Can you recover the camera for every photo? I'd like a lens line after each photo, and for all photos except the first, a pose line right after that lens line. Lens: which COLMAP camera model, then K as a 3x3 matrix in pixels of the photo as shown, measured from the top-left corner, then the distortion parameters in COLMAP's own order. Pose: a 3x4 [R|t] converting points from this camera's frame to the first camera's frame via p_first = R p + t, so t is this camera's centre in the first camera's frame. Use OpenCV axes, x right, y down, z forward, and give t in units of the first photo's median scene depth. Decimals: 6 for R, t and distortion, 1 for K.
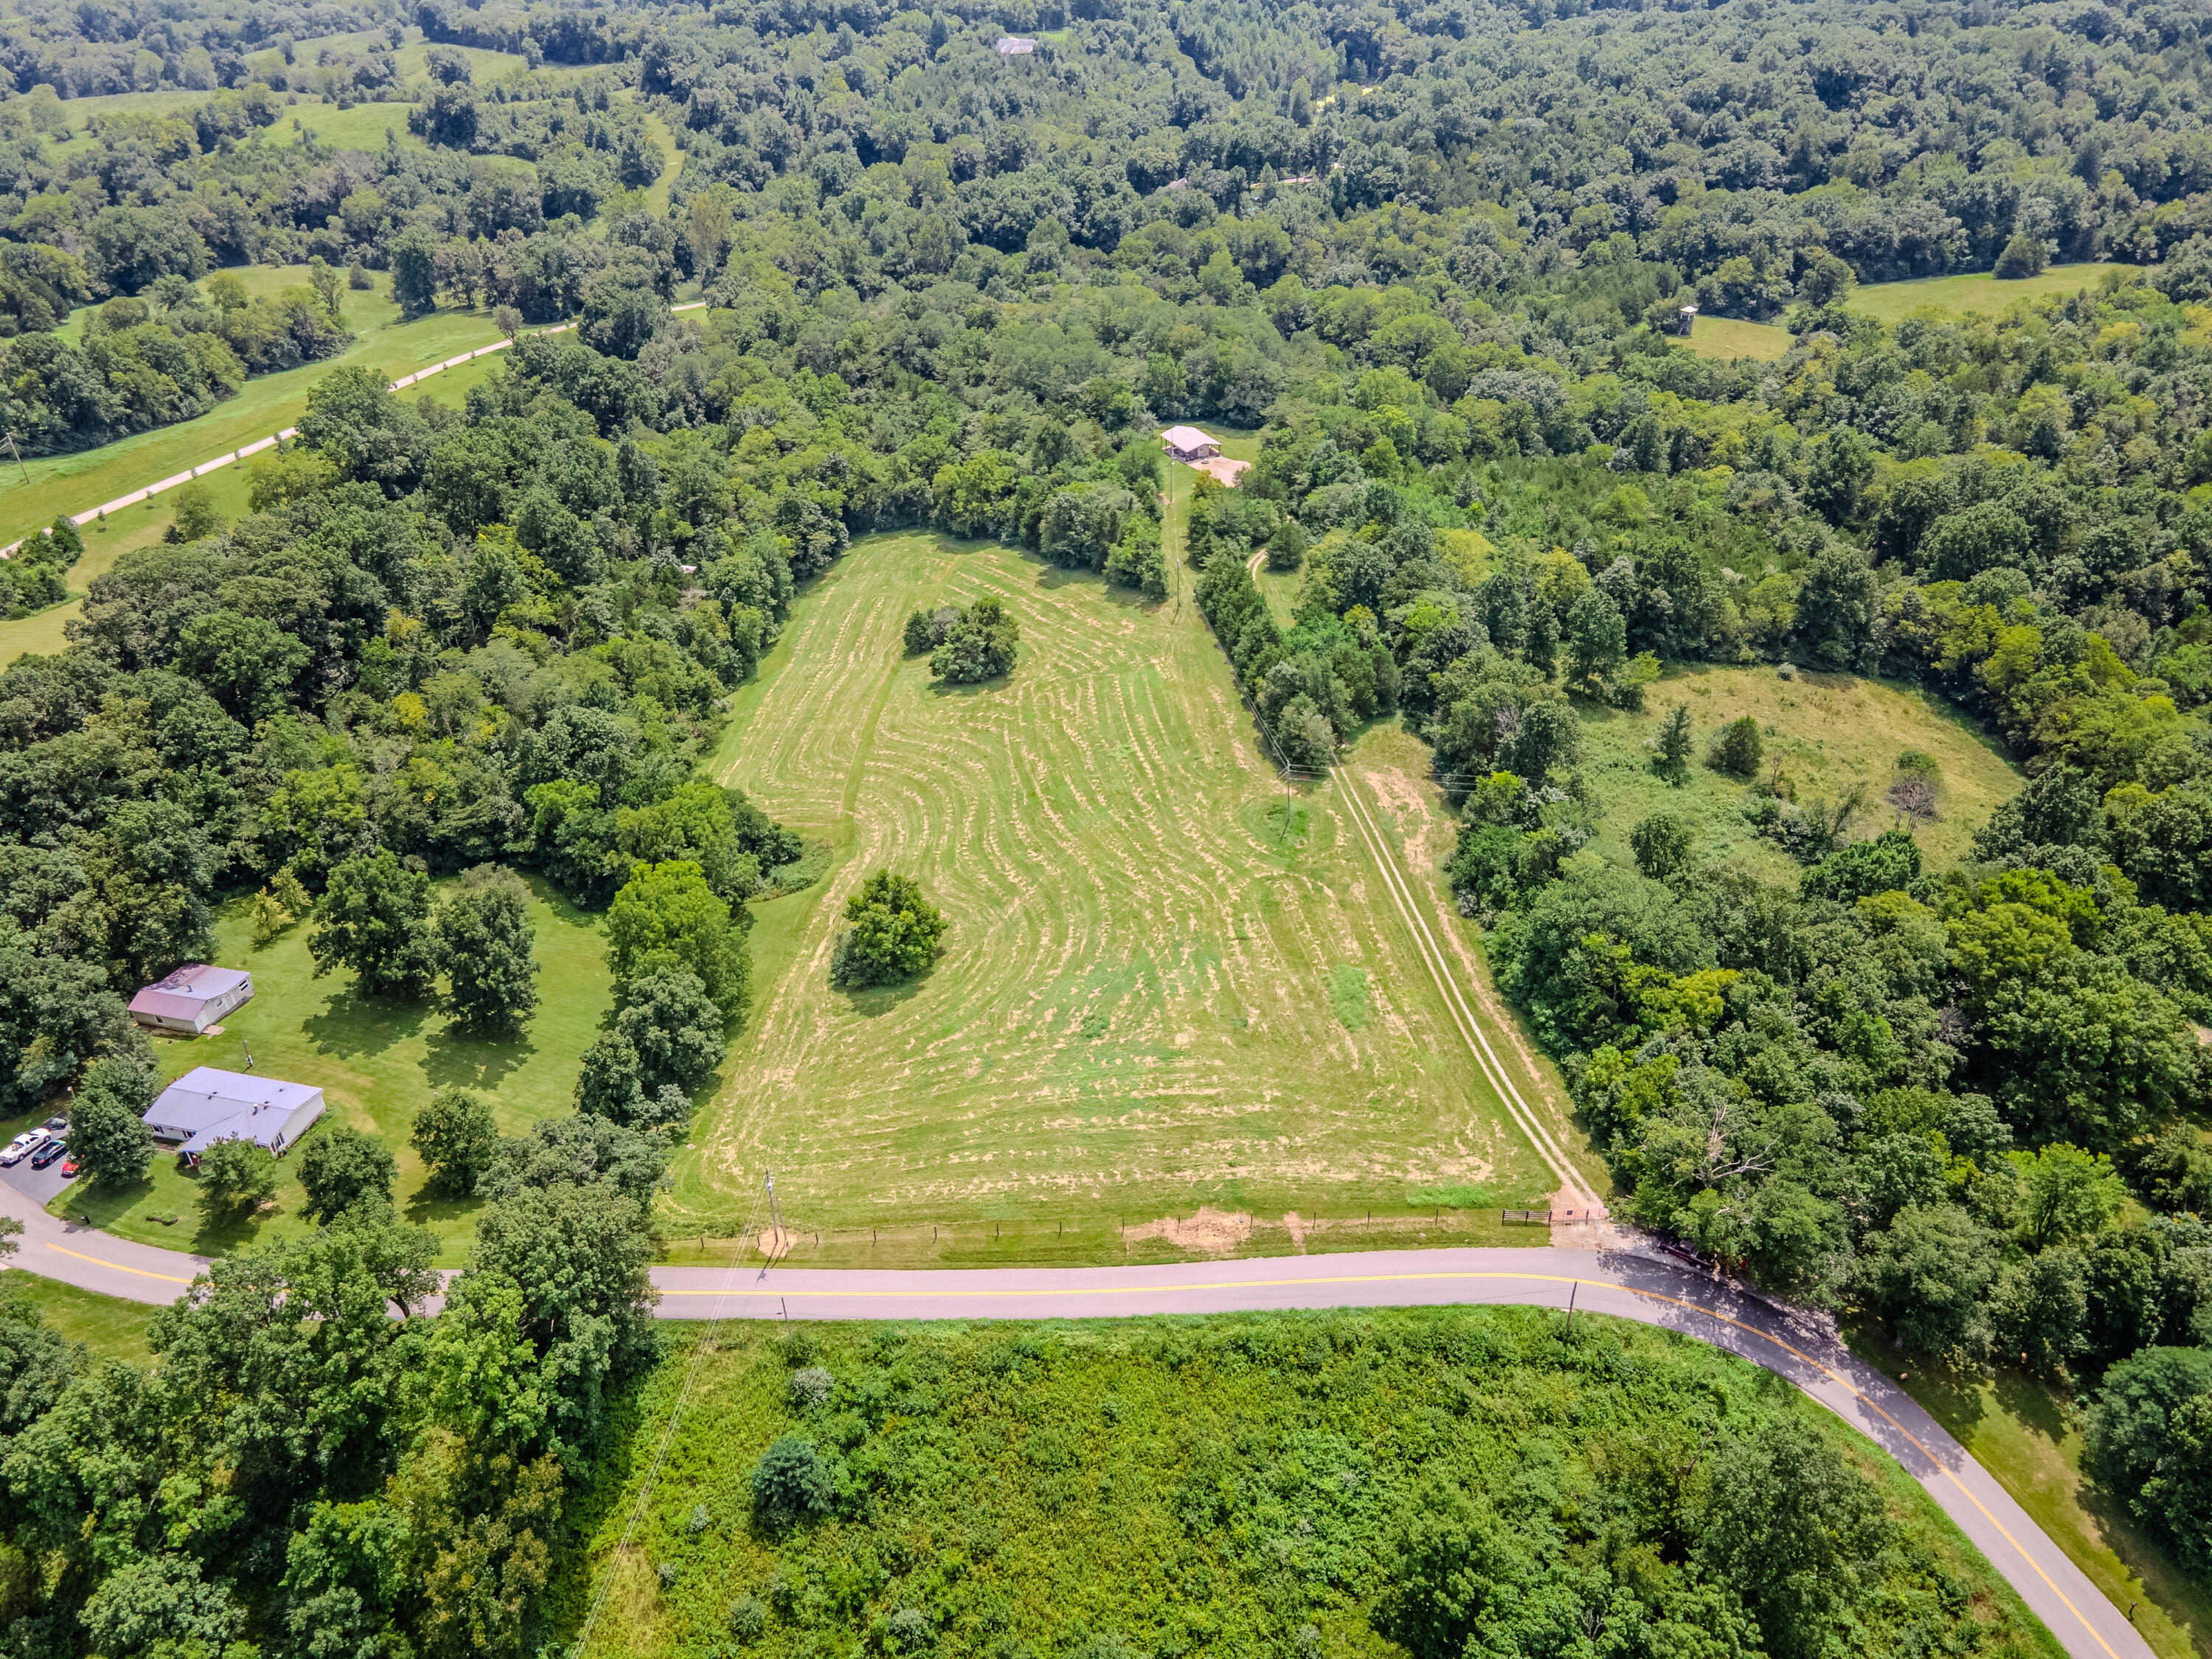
lens RADIAL K [[1818.2, 0, 1106.0], [0, 1818.2, 829.5], [0, 0, 1]] dist [0.001156, 0.106643]
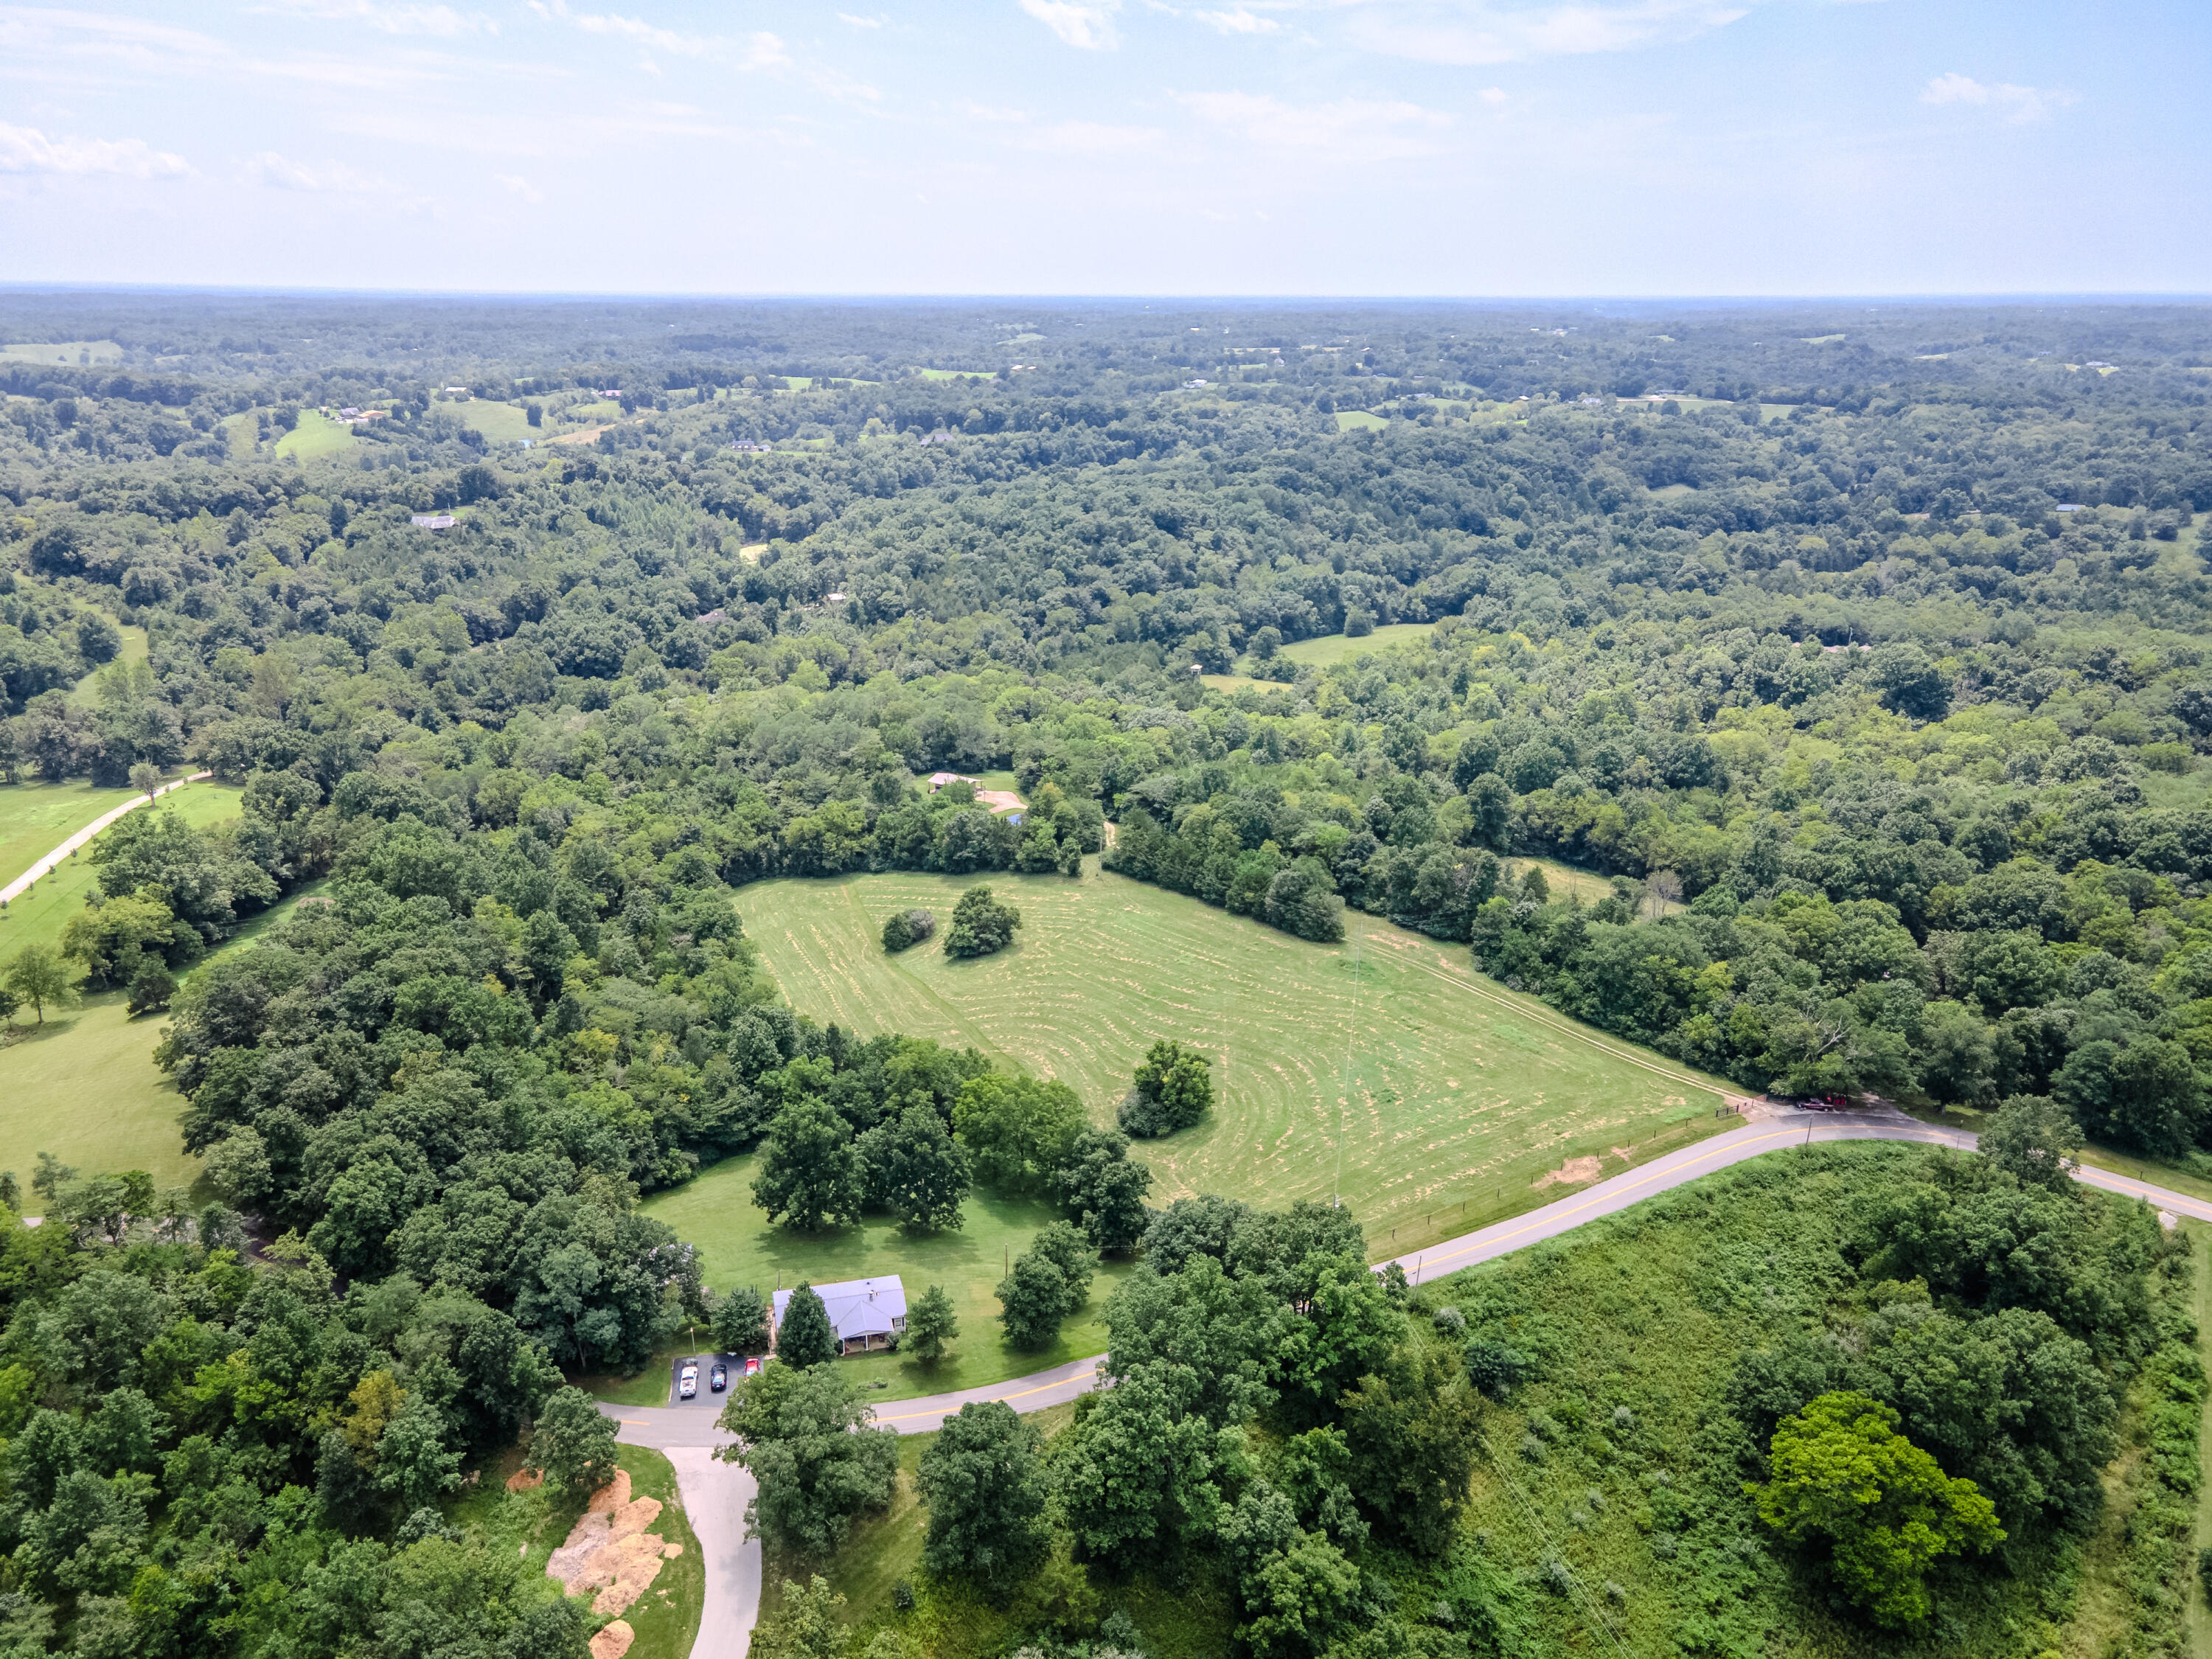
lens RADIAL K [[1818.2, 0, 1106.0], [0, 1818.2, 829.5], [0, 0, 1]] dist [0.001156, 0.106643]
pose [[0.846284, -0.119370, 0.519187, -0.470622], [0.245236, 0.952464, -0.180752, 0.060150], [-0.472930, 0.280291, 0.835329, -0.065610]]
